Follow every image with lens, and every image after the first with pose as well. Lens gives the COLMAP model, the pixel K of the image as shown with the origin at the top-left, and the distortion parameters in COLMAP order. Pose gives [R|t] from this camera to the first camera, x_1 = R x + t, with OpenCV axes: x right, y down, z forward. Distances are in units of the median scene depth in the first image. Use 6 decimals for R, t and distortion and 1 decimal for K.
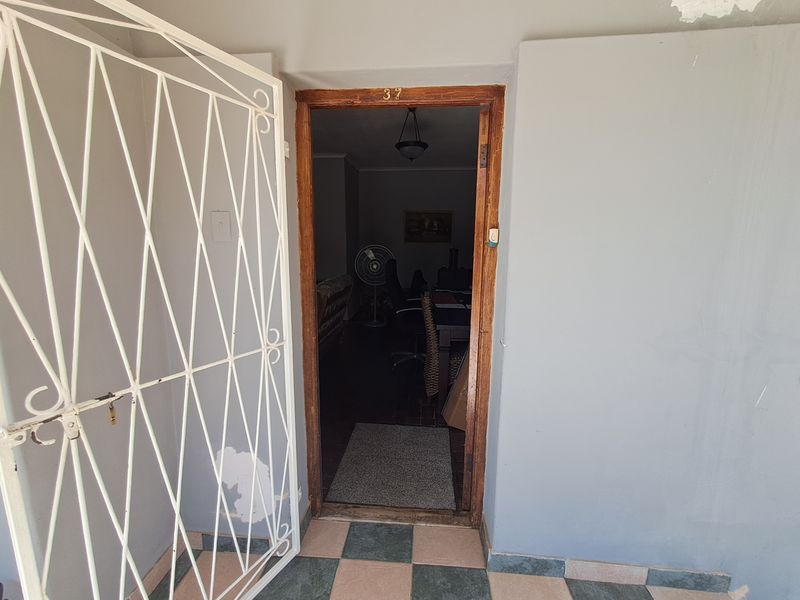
lens RADIAL K [[363.6, 0, 398.5], [0, 363.6, 304.5], [0, 0, 1]] dist [0.001659, -0.001477]
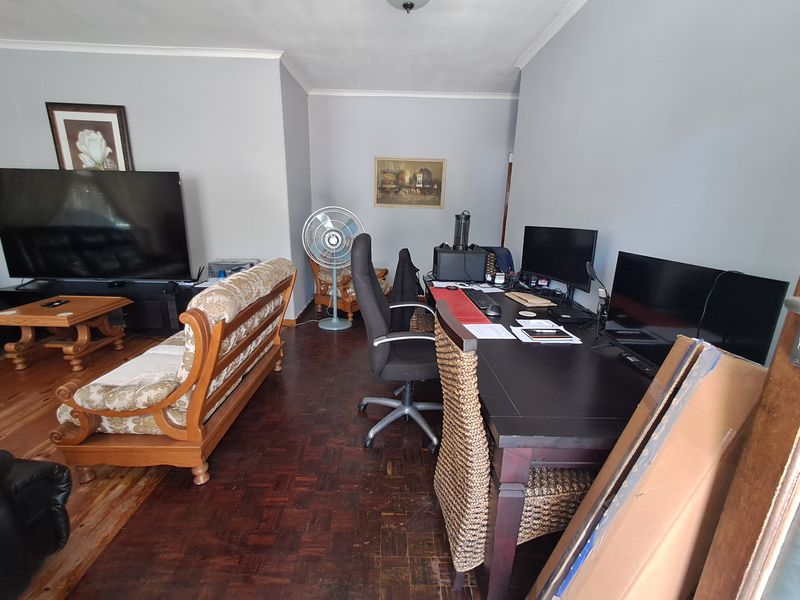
lens RADIAL K [[363.6, 0, 397.0], [0, 363.6, 303.6], [0, 0, 1]] dist [0.001659, -0.001477]
pose [[0.995410, -0.009273, 0.095248, -0.014073], [0.000273, 0.995565, 0.094073, -0.051818], [-0.095698, -0.093615, 0.990999, 0.326856]]
